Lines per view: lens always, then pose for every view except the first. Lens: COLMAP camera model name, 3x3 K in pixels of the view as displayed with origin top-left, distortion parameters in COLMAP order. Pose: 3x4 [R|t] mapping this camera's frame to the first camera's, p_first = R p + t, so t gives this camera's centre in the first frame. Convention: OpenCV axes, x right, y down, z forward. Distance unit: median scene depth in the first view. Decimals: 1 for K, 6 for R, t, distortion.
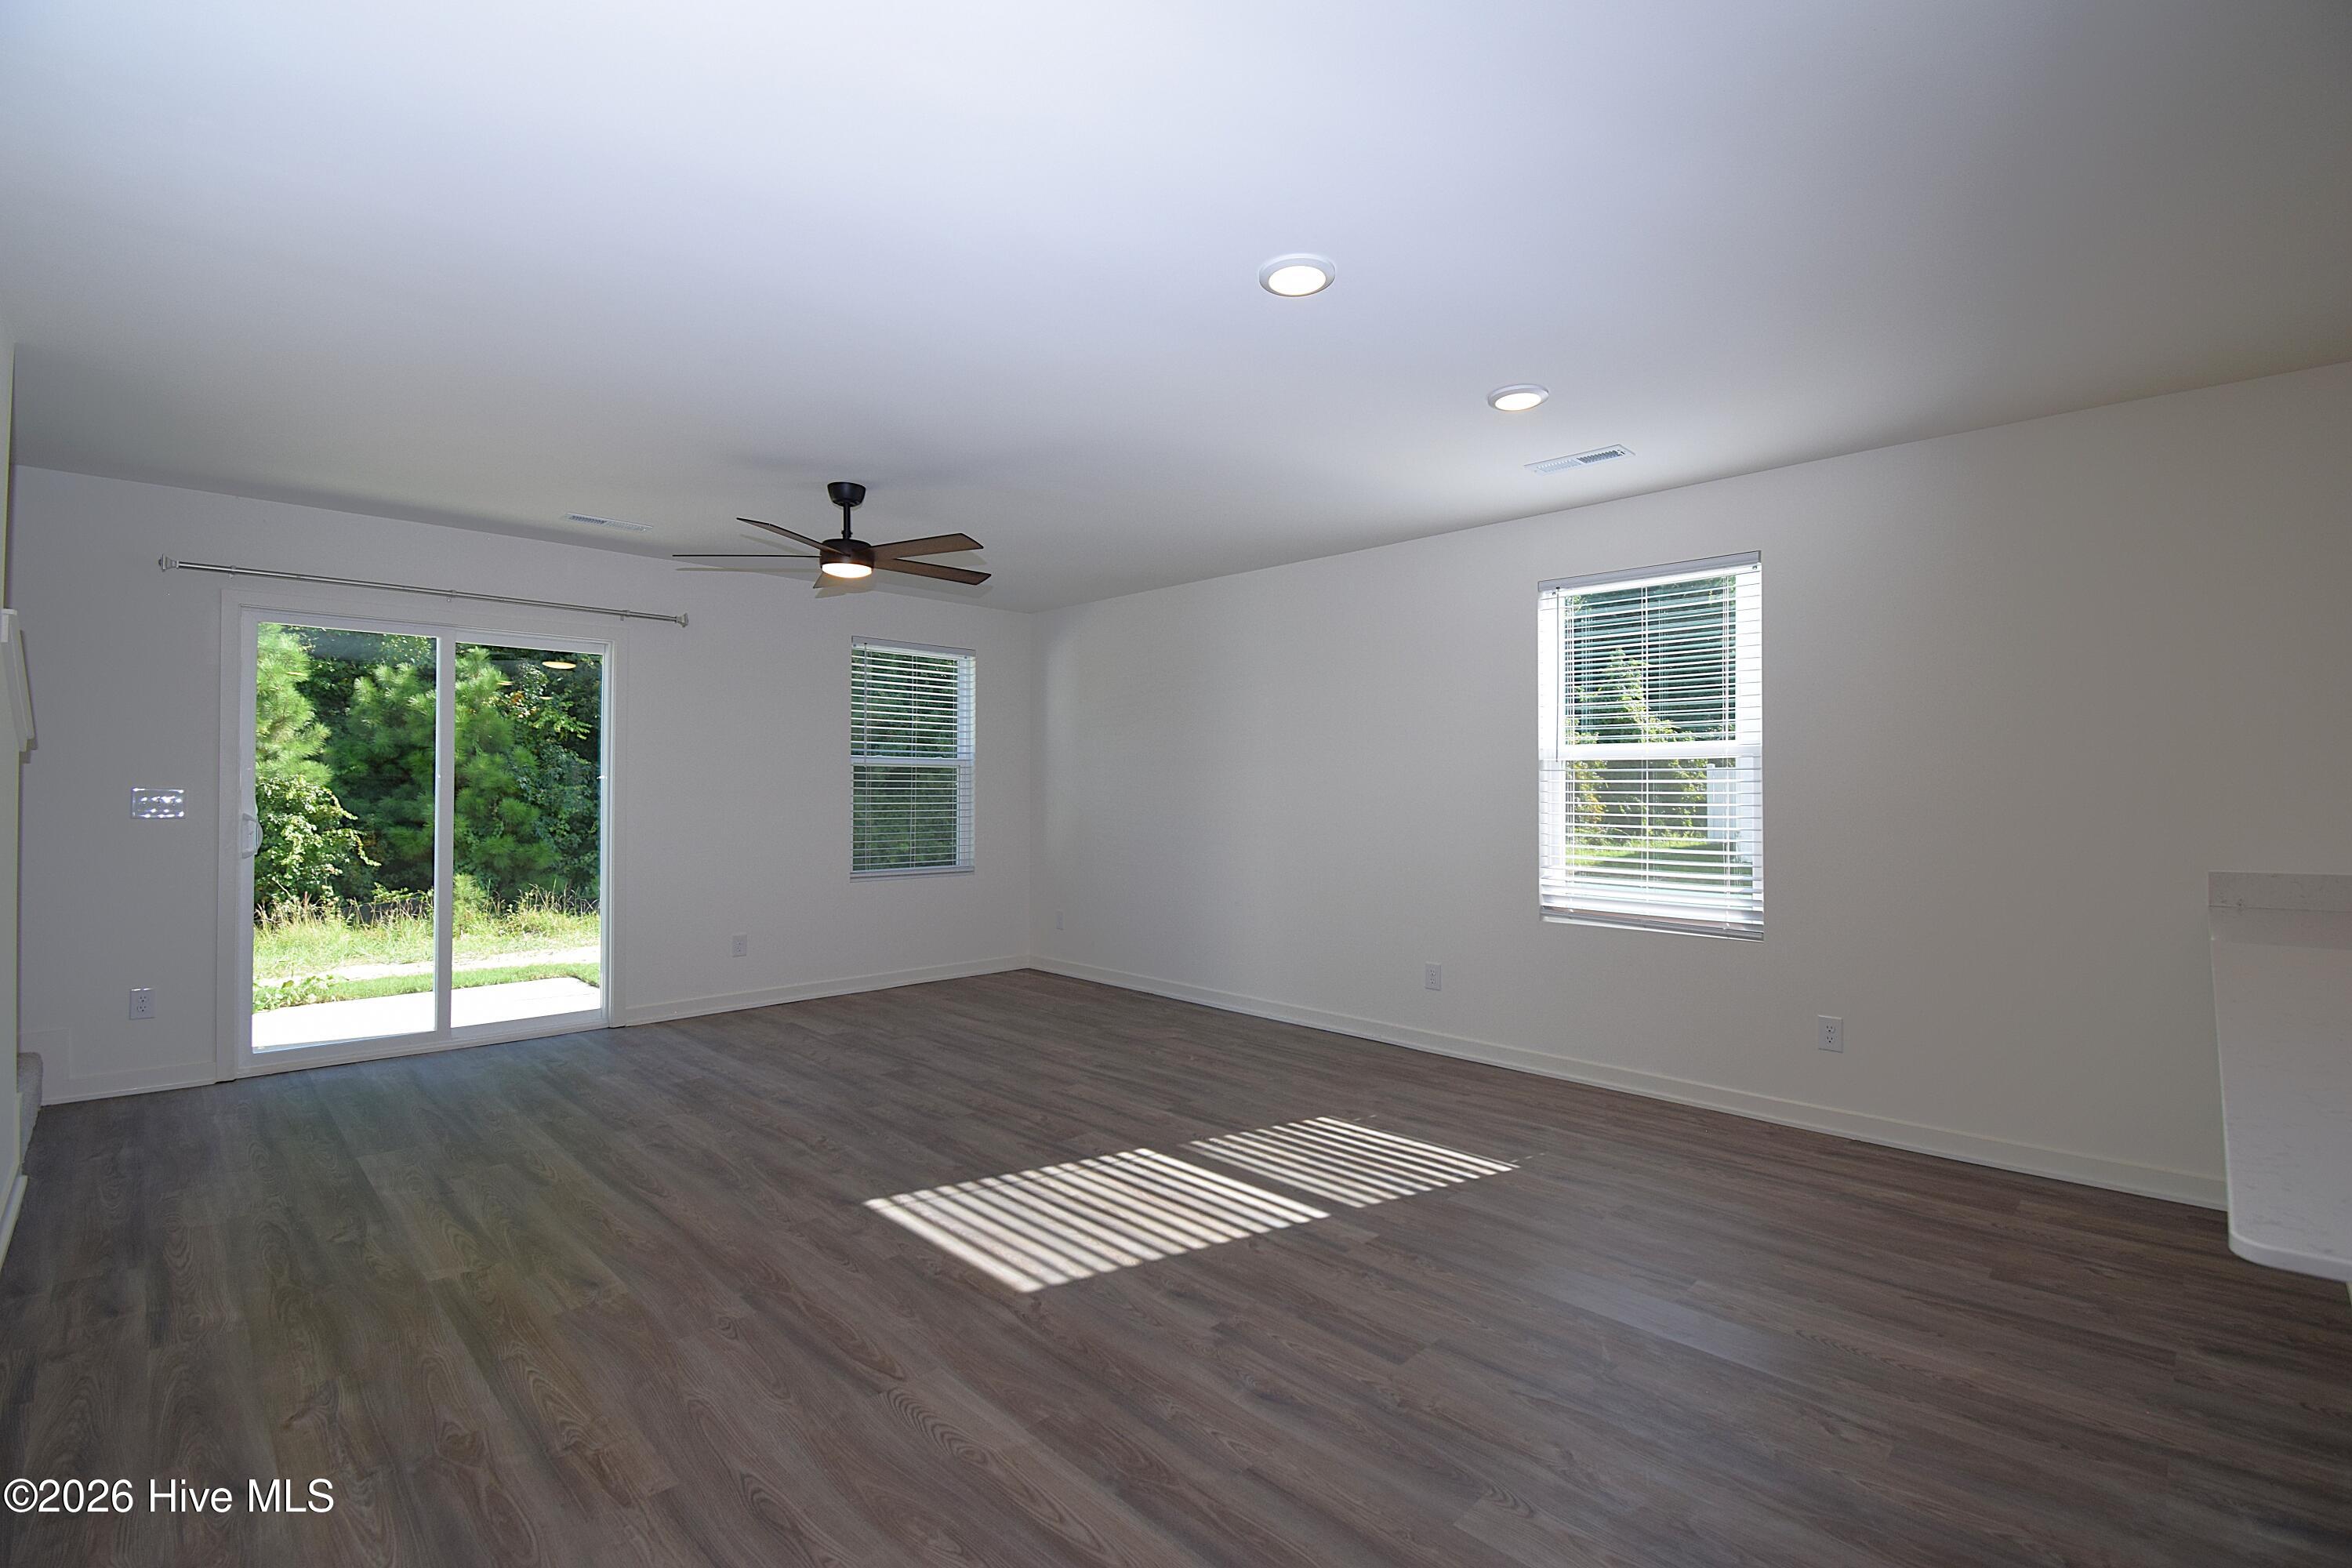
lens RADIAL K [[1042.4, 0, 1176.0], [0, 1042.4, 784.0], [0, 0, 1]] dist [0.021496, -0.029635]
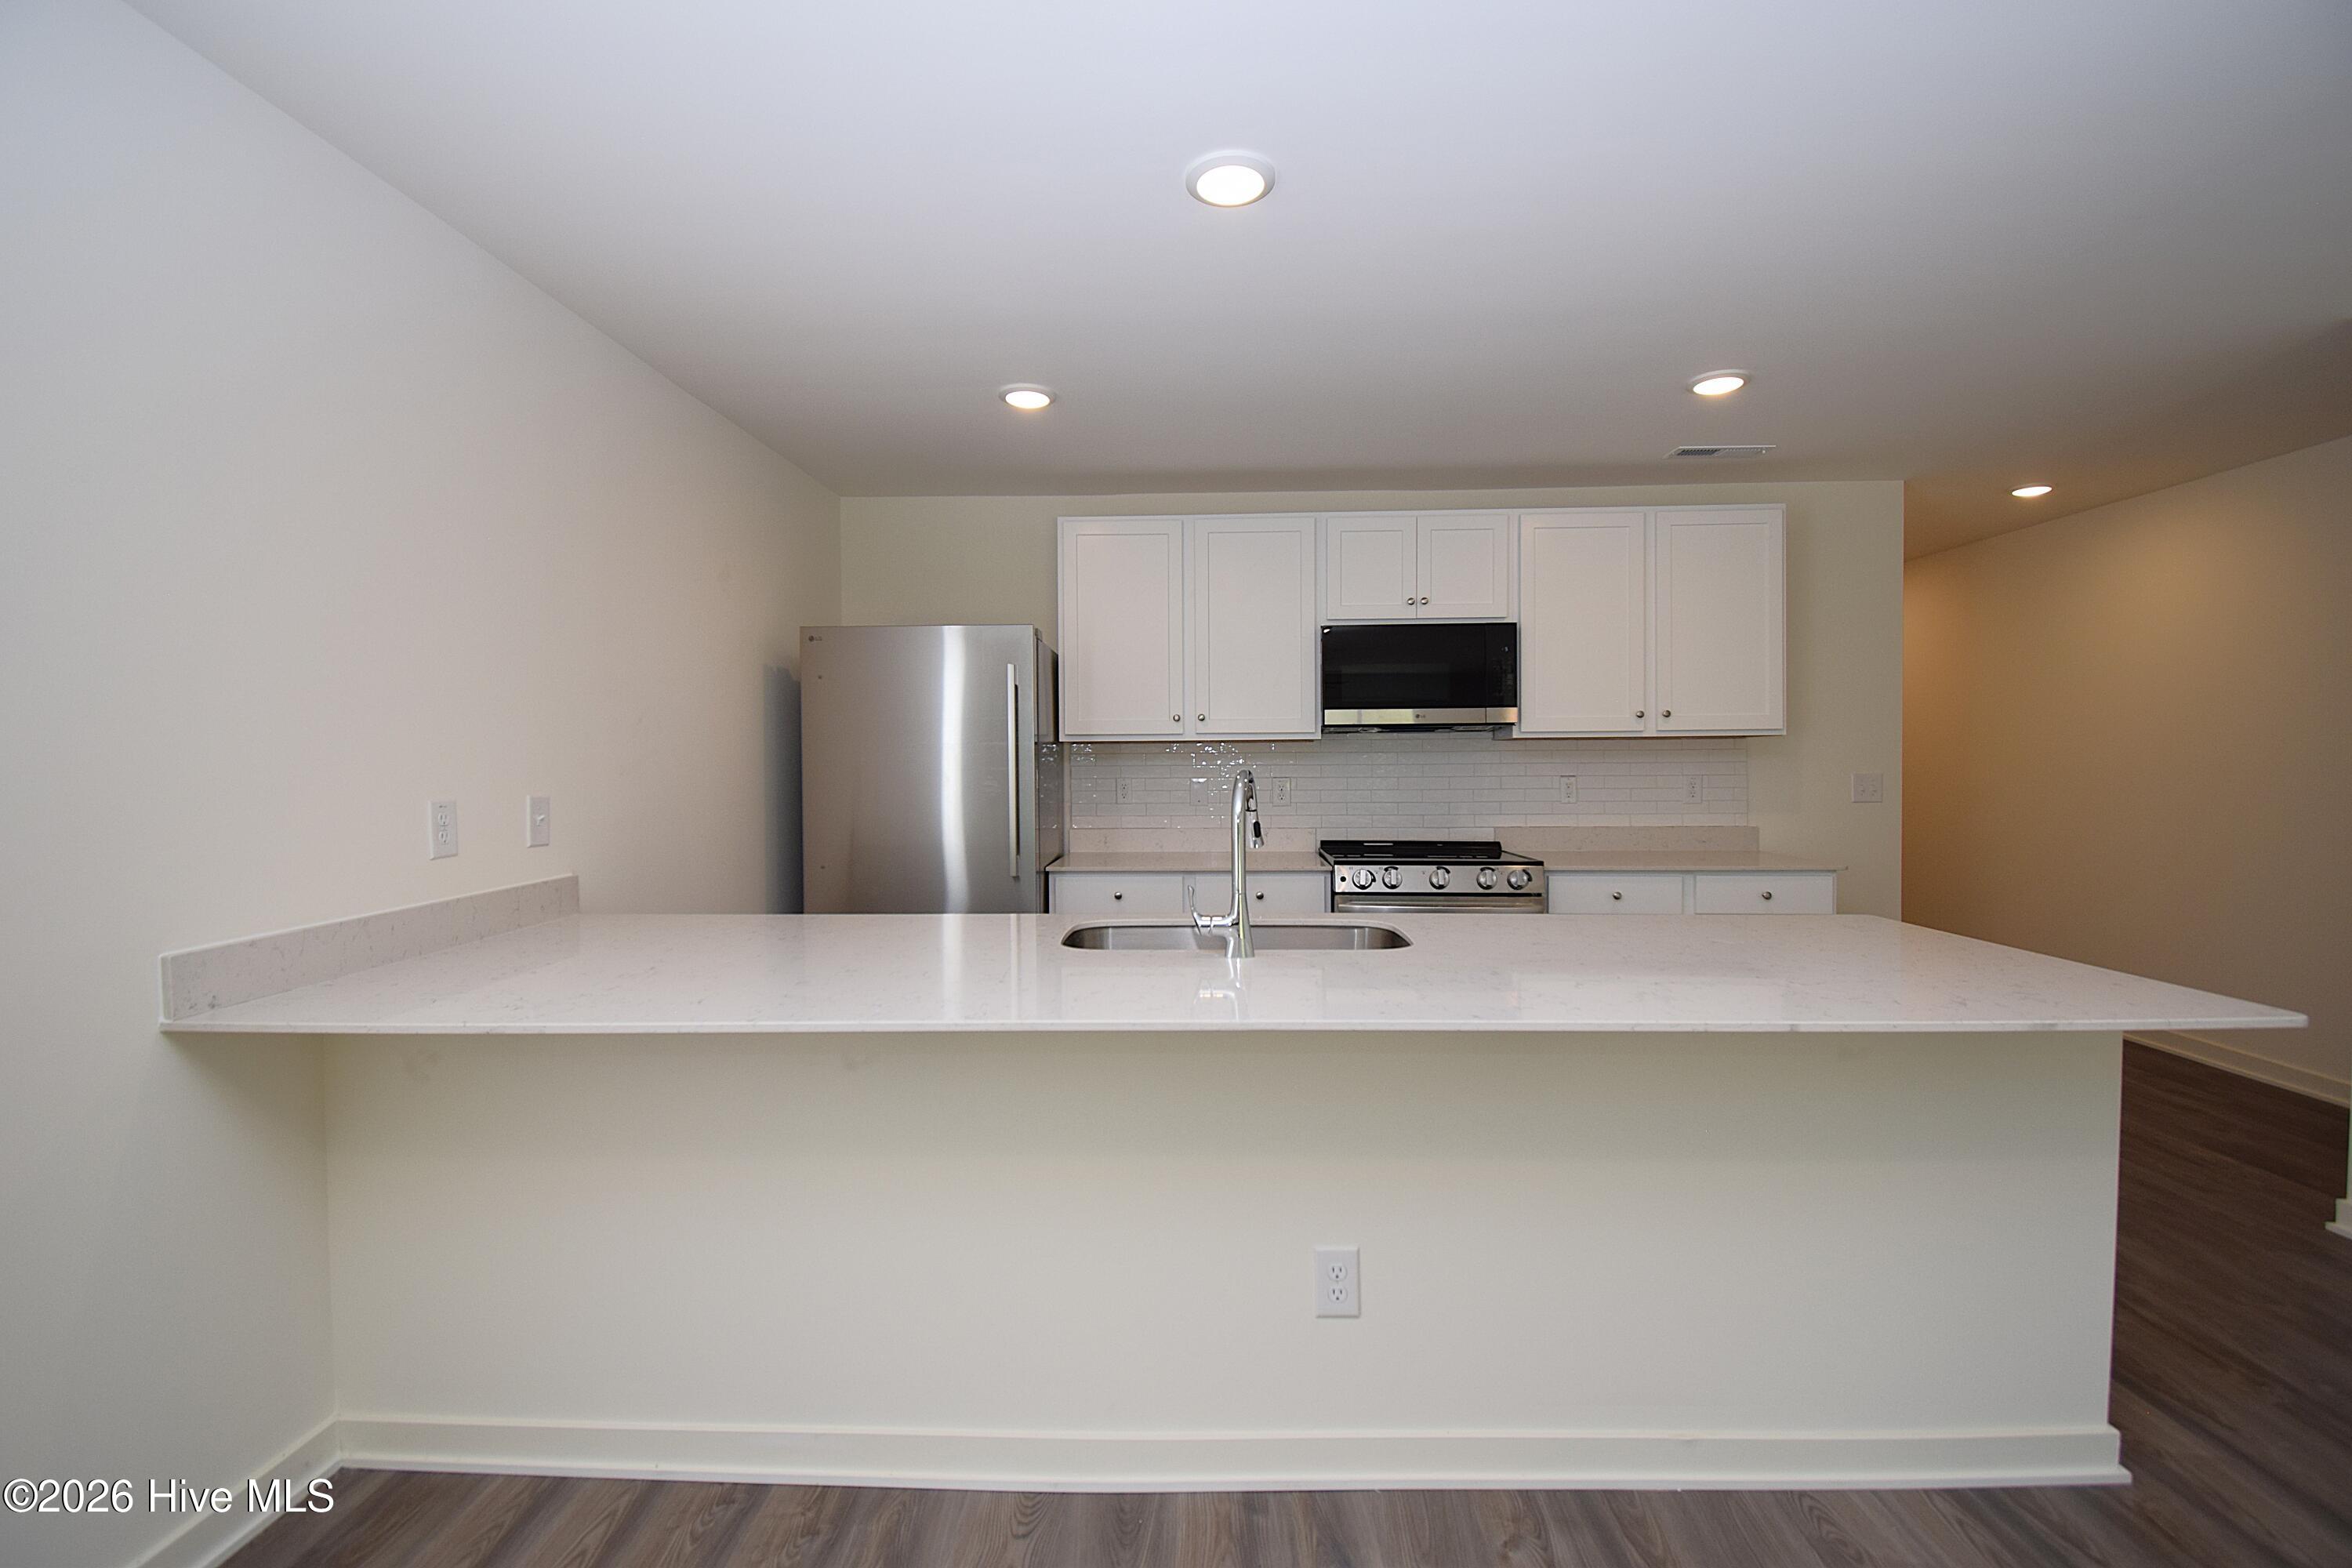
lens RADIAL K [[1042.4, 0, 1176.0], [0, 1042.4, 784.0], [0, 0, 1]] dist [0.021496, -0.029635]
pose [[-0.681026, -0.014927, 0.732107, 0.205313], [-0.000902, 0.999809, 0.019546, -0.009099], [-0.732259, 0.012651, -0.680909, 0.719509]]
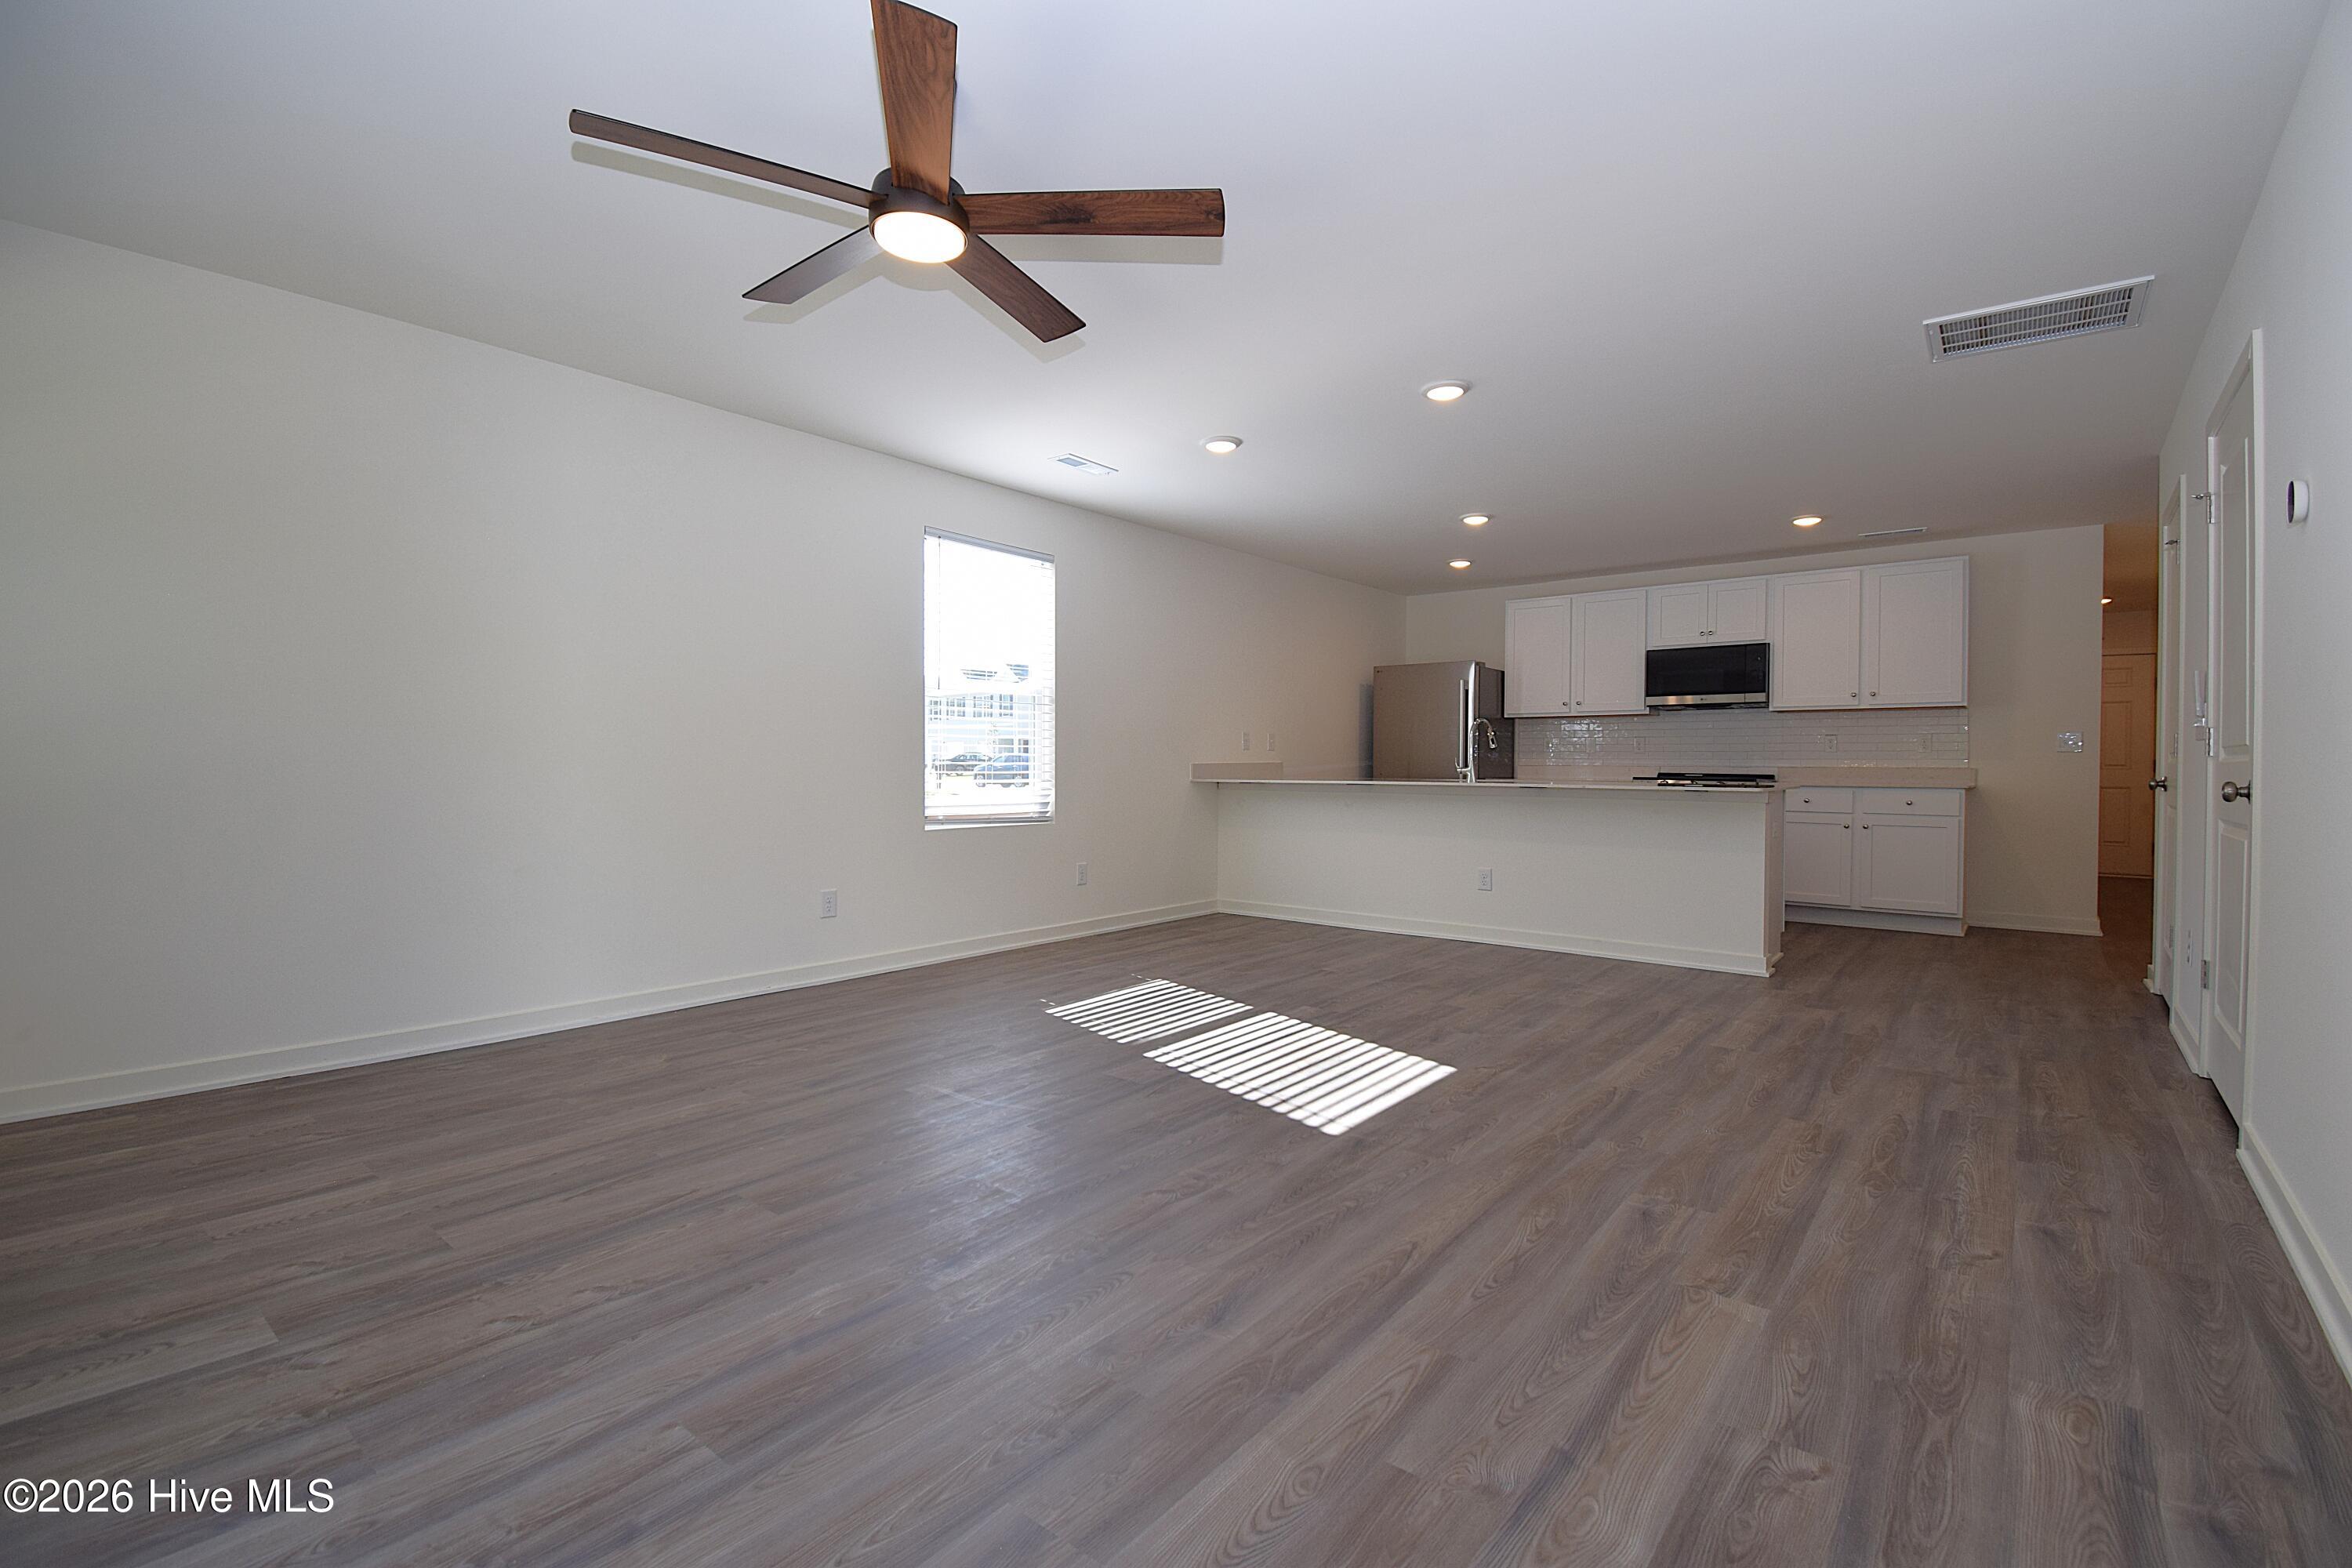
lens RADIAL K [[1042.4, 0, 1176.0], [0, 1042.4, 784.0], [0, 0, 1]] dist [0.021496, -0.029635]
pose [[-0.106334, -0.023801, 0.994046, -0.868898], [-0.012447, 0.999667, 0.022605, 0.058308], [-0.994253, -0.009969, -0.106595, 0.931769]]
